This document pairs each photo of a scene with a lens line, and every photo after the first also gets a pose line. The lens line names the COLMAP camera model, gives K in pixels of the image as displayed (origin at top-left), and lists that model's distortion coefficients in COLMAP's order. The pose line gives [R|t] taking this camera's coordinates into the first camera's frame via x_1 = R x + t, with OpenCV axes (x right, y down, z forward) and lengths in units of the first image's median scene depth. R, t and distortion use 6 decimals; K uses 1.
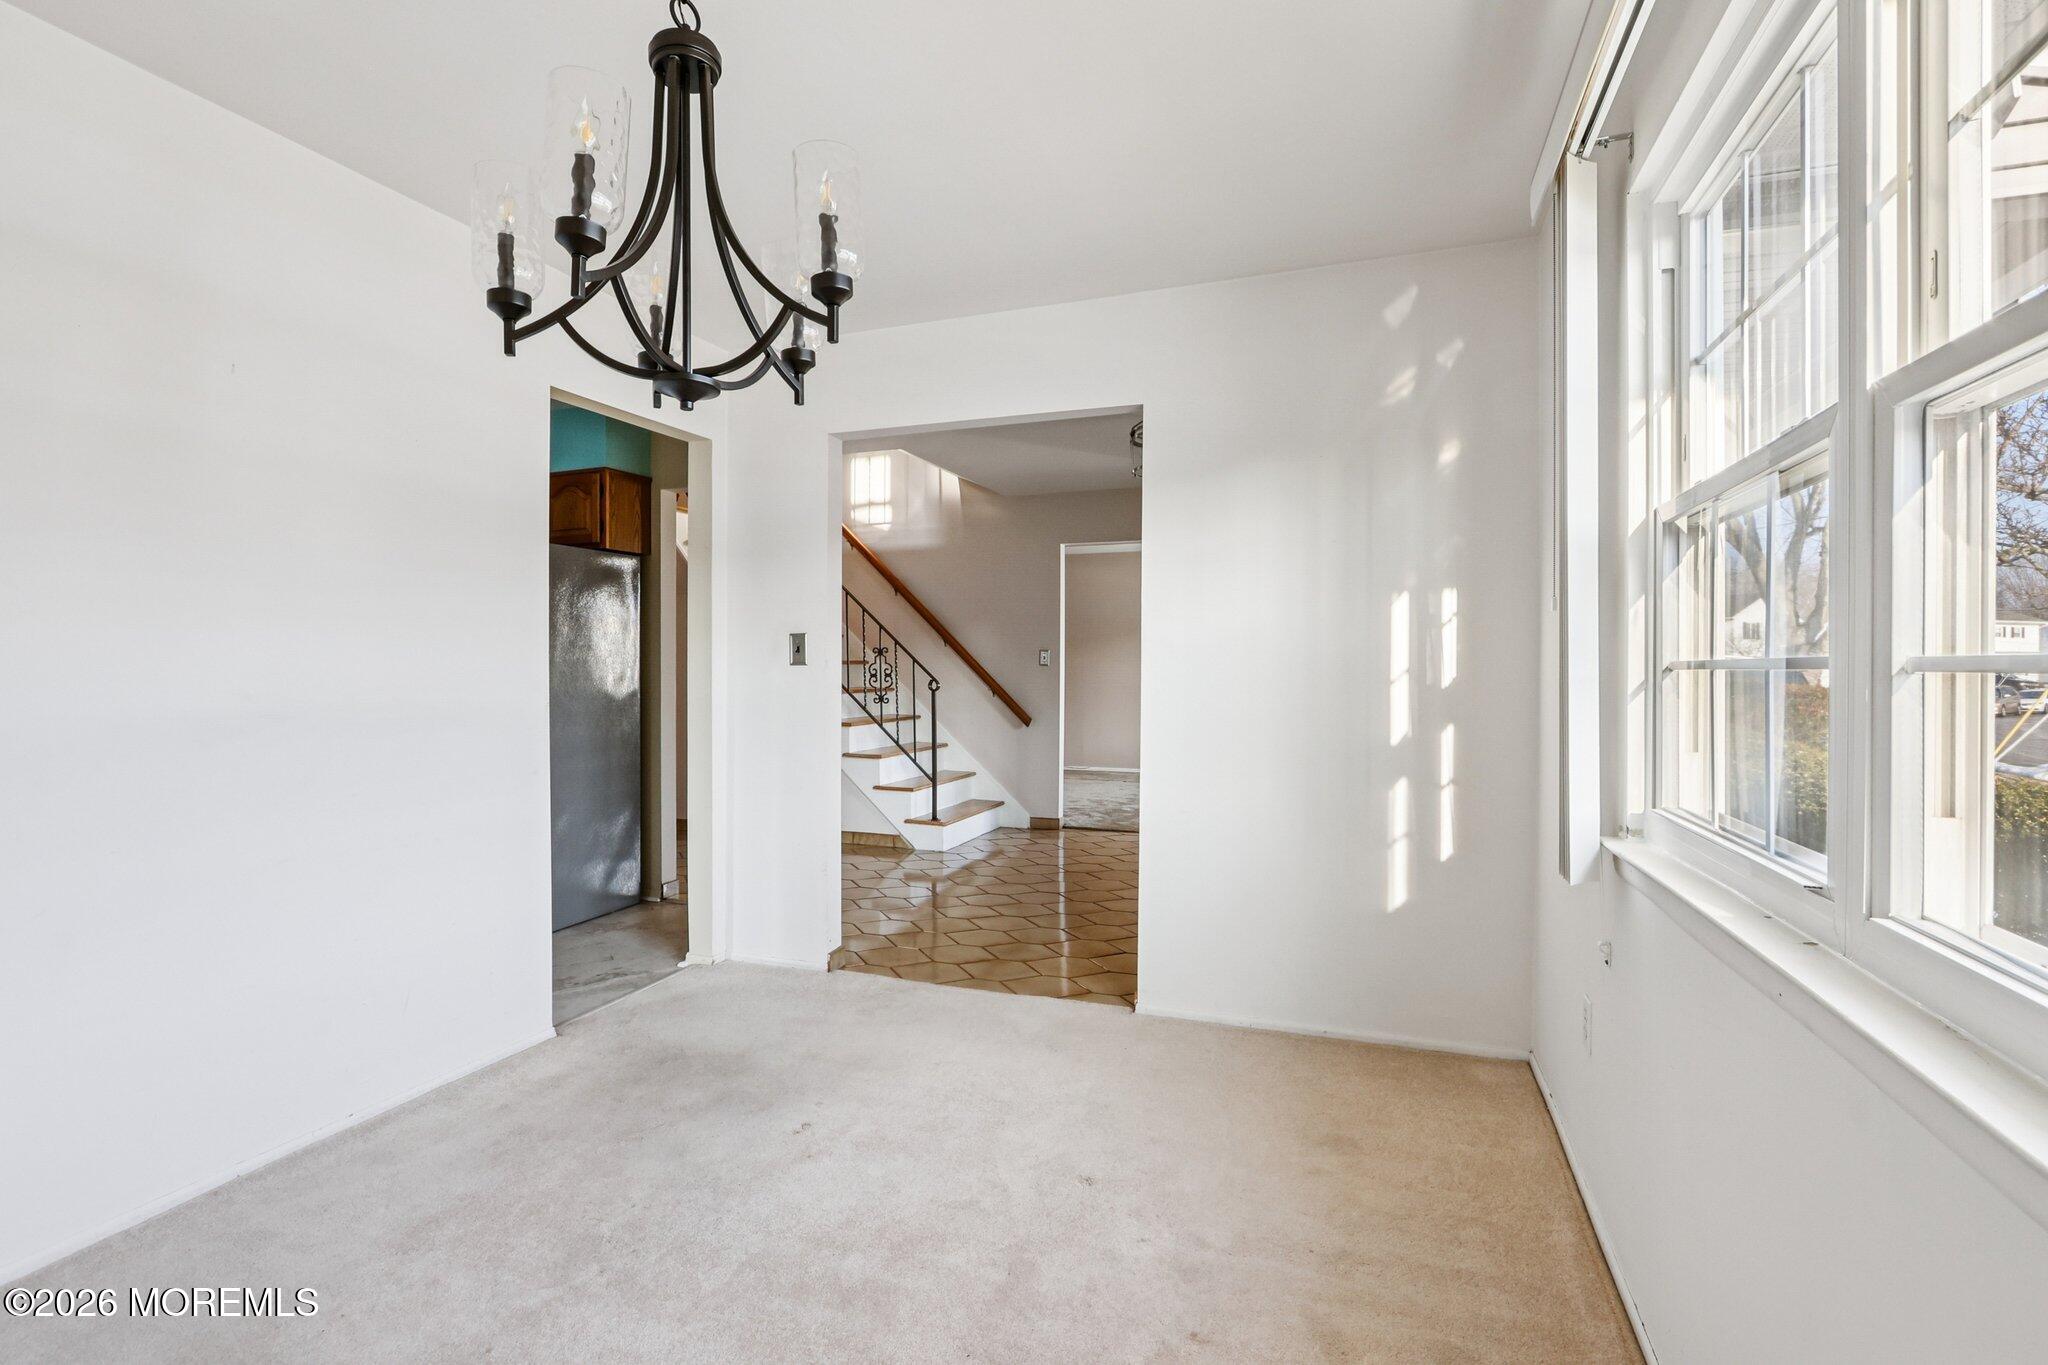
lens RADIAL K [[962.1, 0, 1021.3], [0, 962.1, 668.0], [0, 0, 1]] dist [-0.015018, 0.001725]
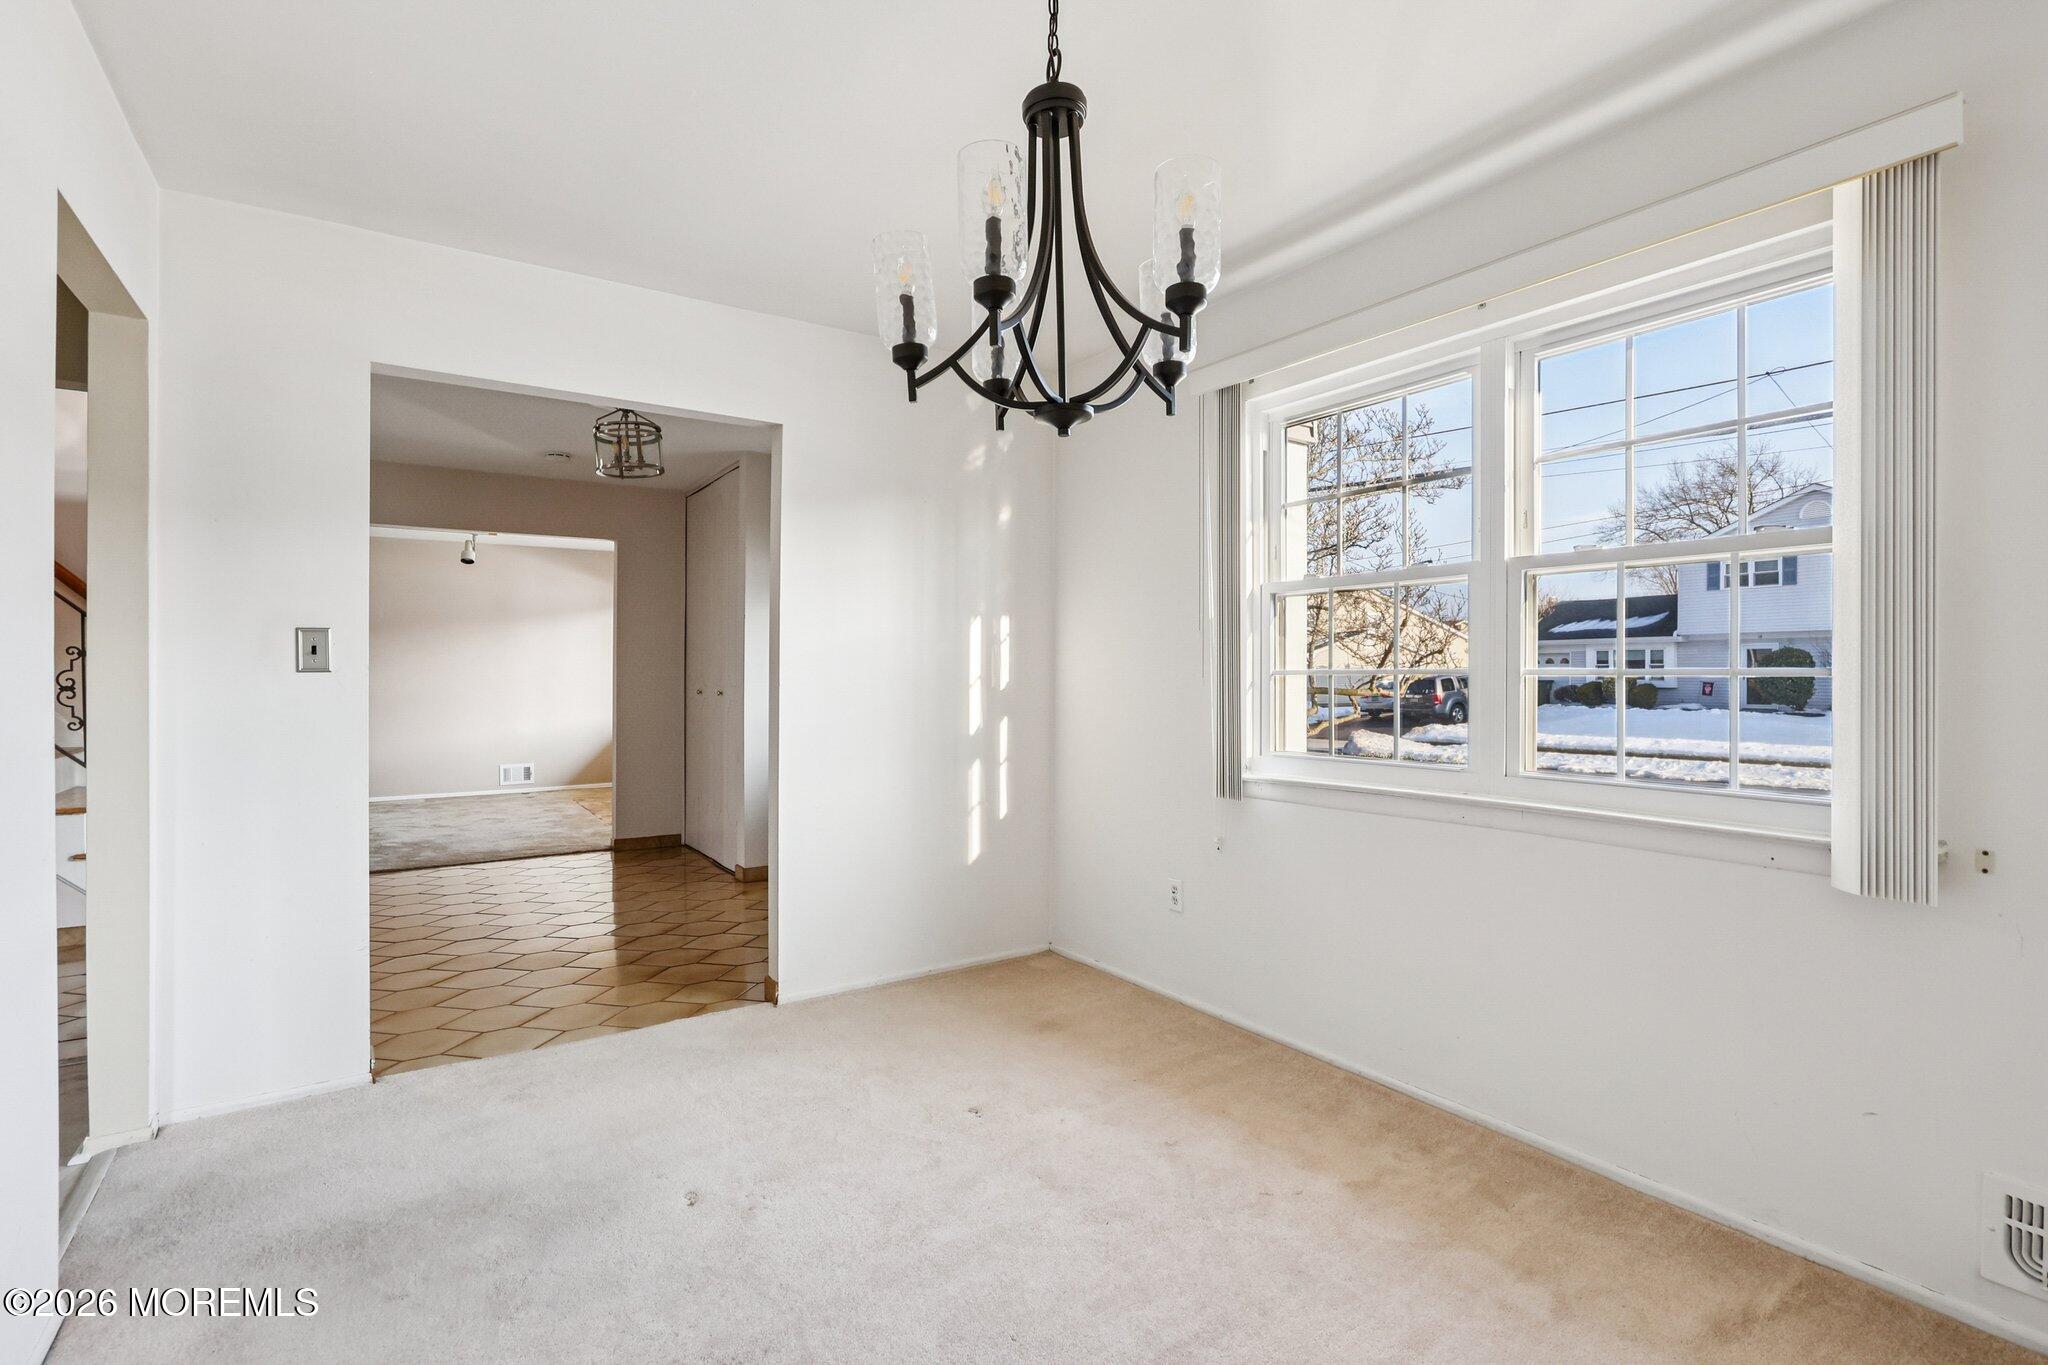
lens RADIAL K [[962.1, 0, 1016.1], [0, 962.1, 680.2], [0, 0, 1]] dist [-0.015018, 0.001725]
pose [[0.581170, -0.009659, 0.813725, -0.637843], [0.000588, 0.999934, 0.011450, -0.007754], [-0.813782, -0.006176, 0.581138, 0.200440]]
